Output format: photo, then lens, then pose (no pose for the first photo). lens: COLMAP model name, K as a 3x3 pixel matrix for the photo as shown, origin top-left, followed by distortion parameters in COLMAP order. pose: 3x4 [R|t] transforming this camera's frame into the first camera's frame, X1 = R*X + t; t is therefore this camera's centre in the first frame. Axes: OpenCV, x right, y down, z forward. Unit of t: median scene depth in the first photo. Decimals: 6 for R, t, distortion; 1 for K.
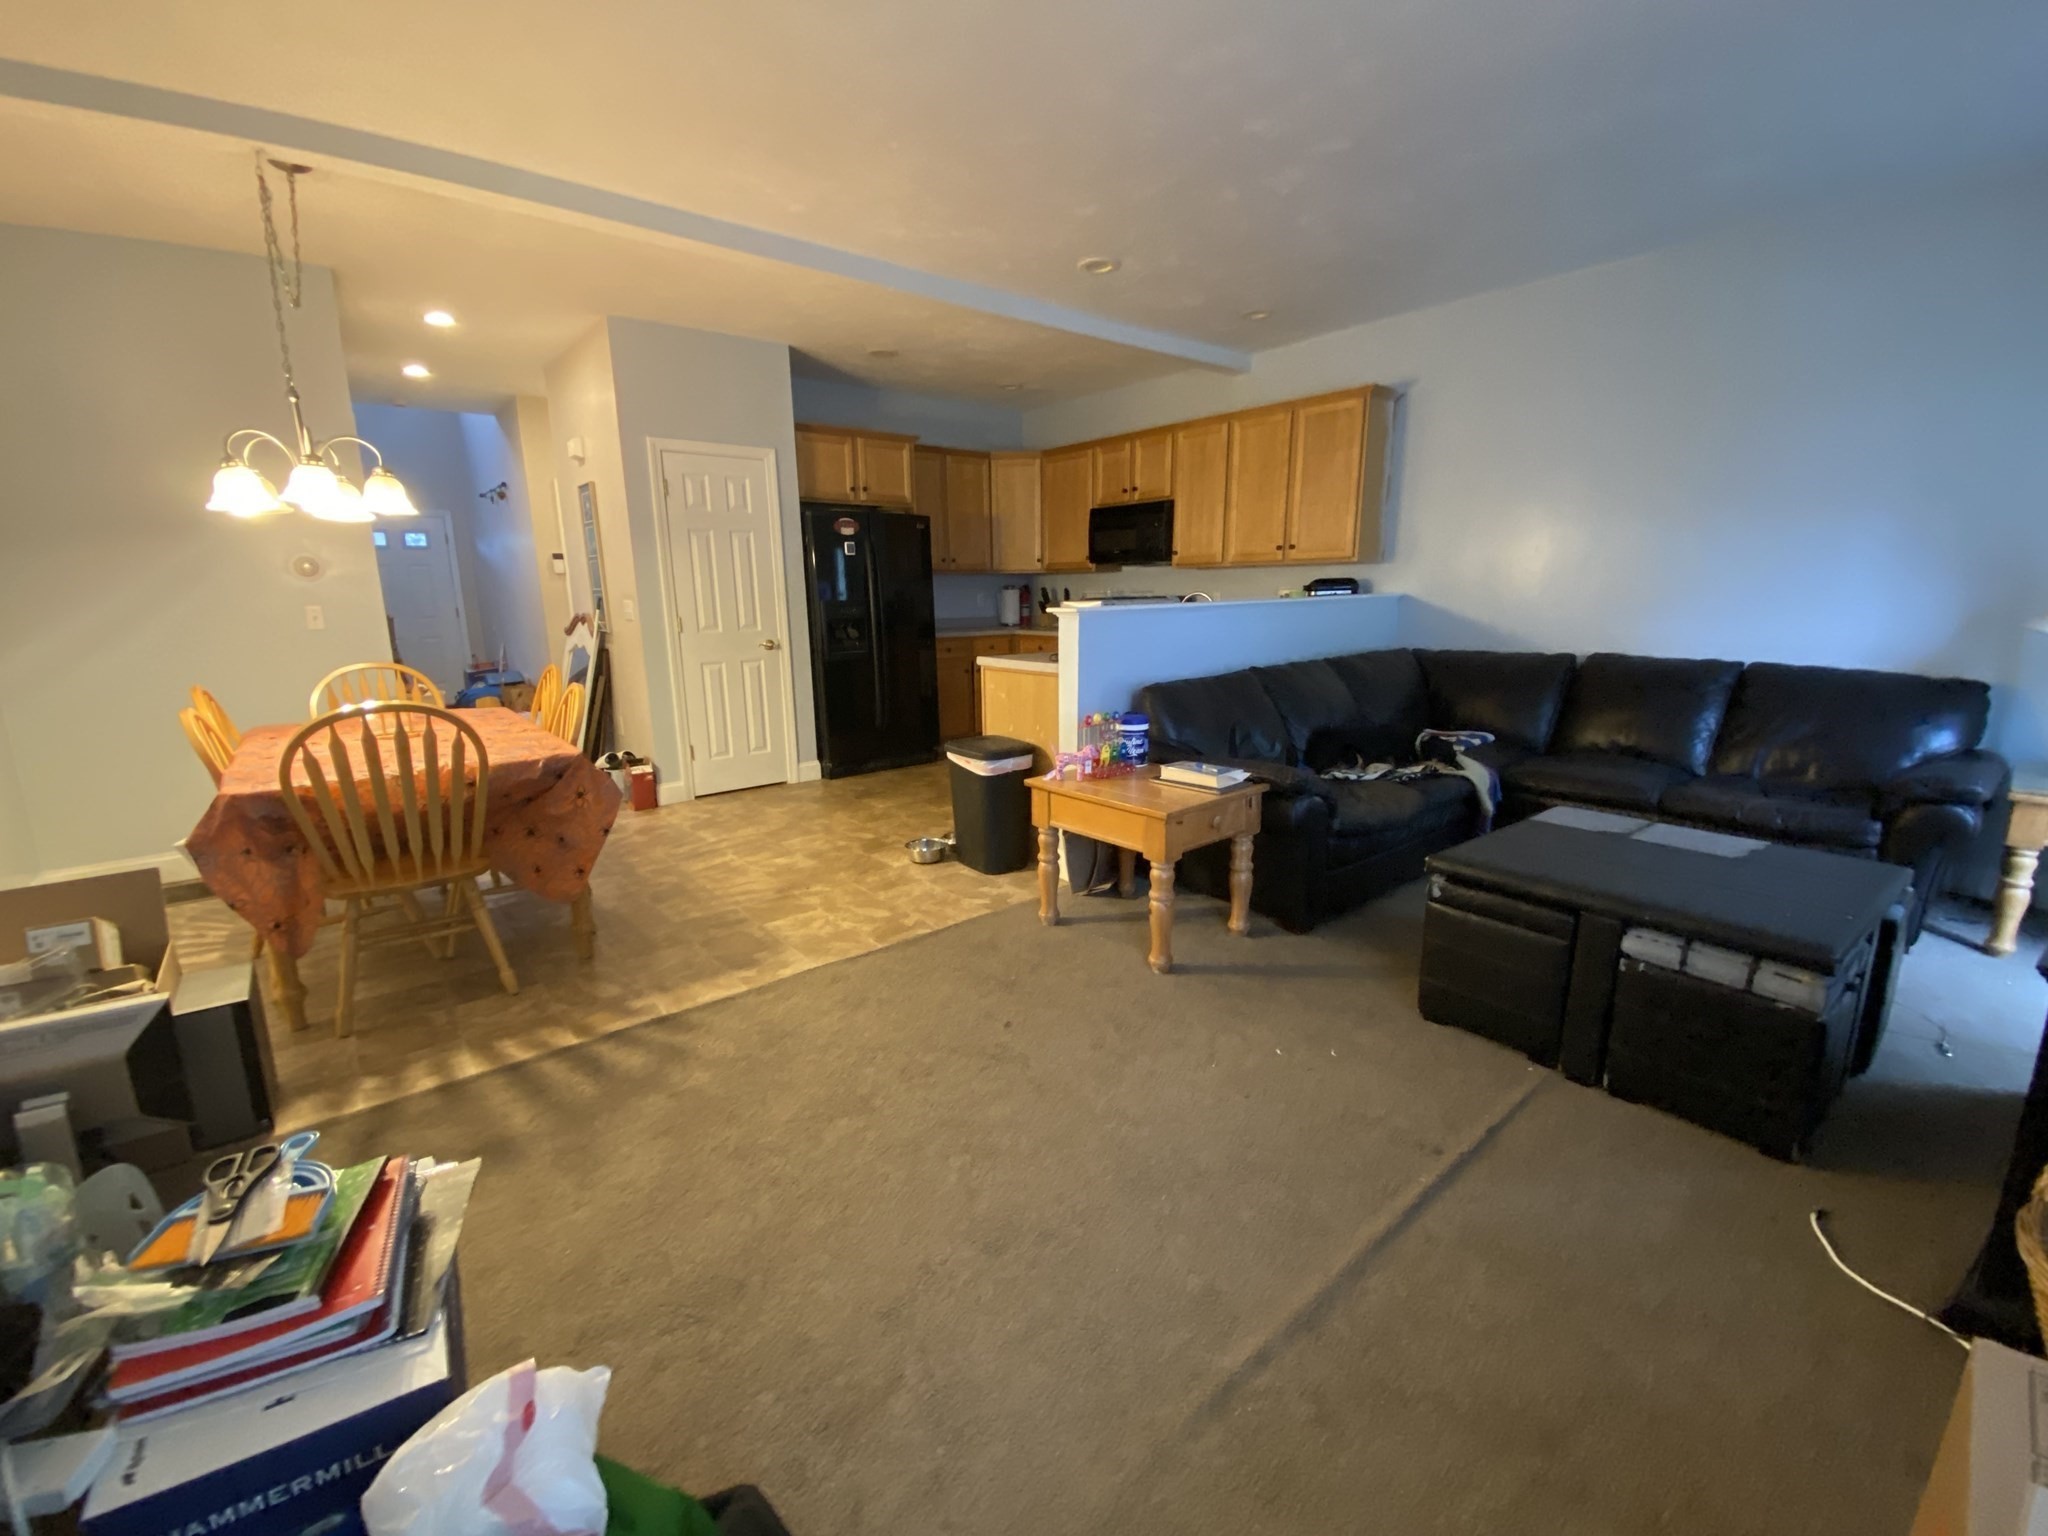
lens RADIAL K [[828.7, 0, 1017.8], [0, 828.7, 783.4], [0, 0, 1]] dist [0.002402, 0.000057]
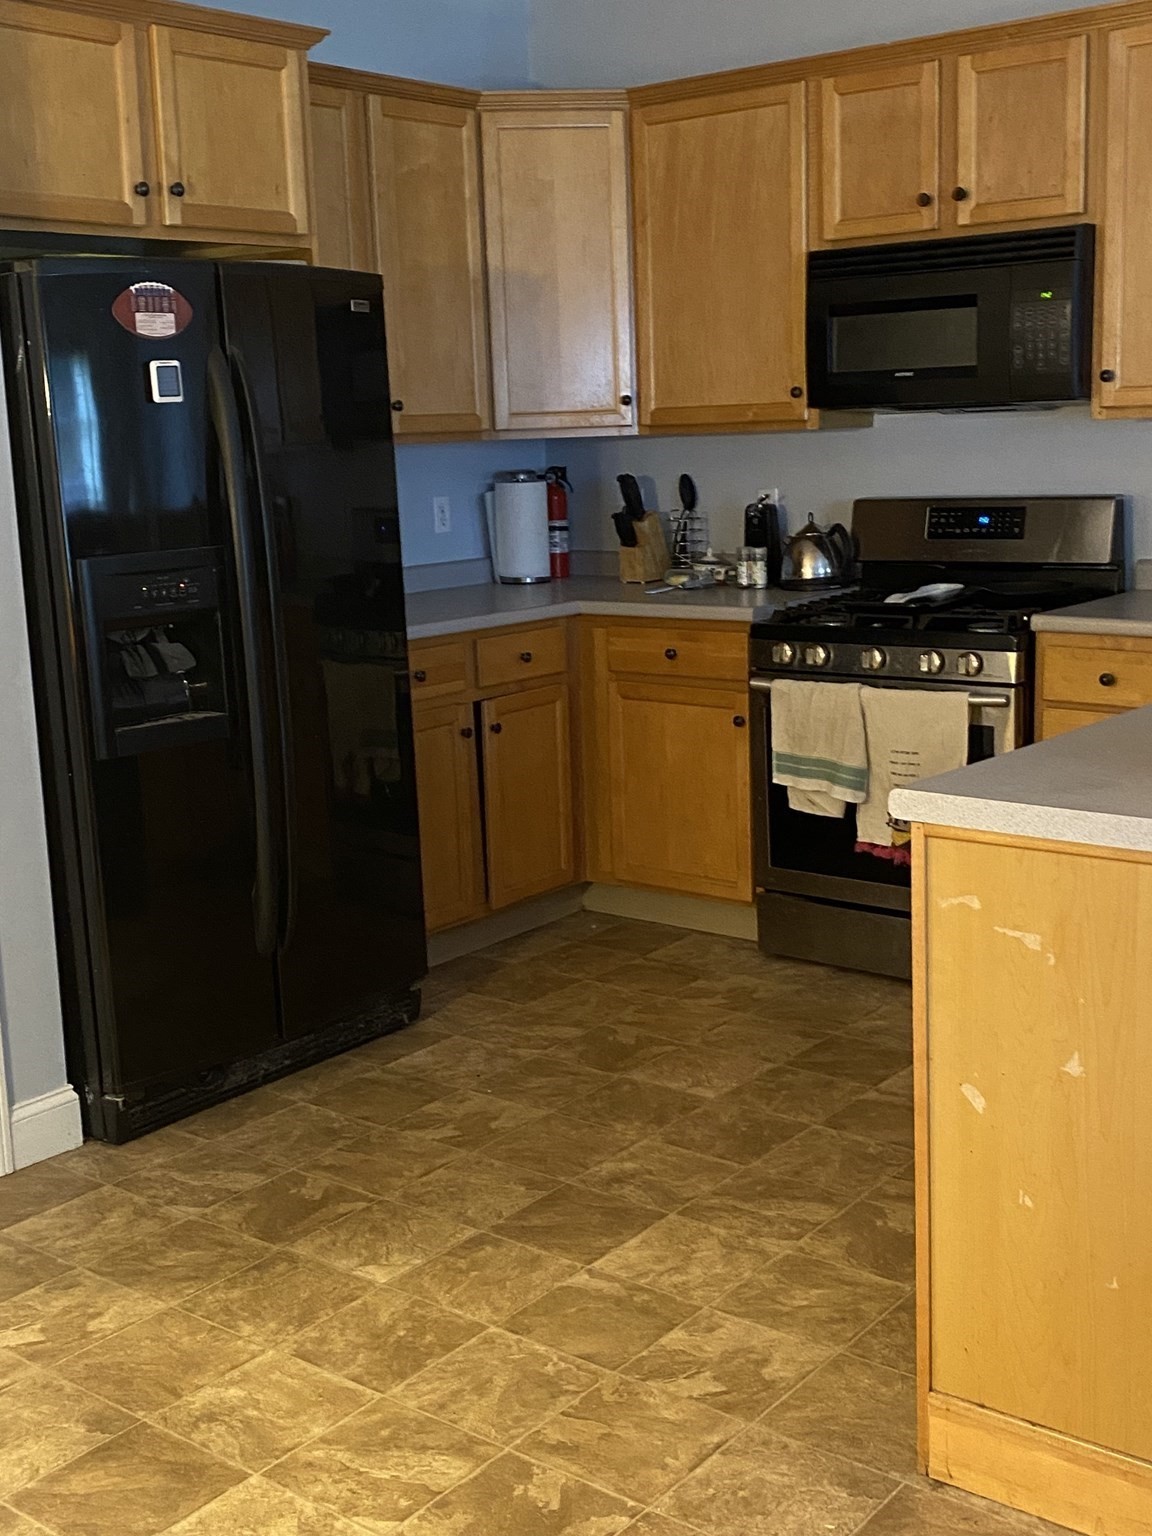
lens RADIAL K [[1773.5, 0, 577.7], [0, 1773.5, 762.1], [0, 0, 1]] dist [-0.000212, 0.000000]
pose [[0.976515, -0.061086, 0.206610, -0.181203], [0.070712, 0.996713, -0.039524, -0.101528], [-0.203516, 0.053205, 0.977625, 0.321663]]
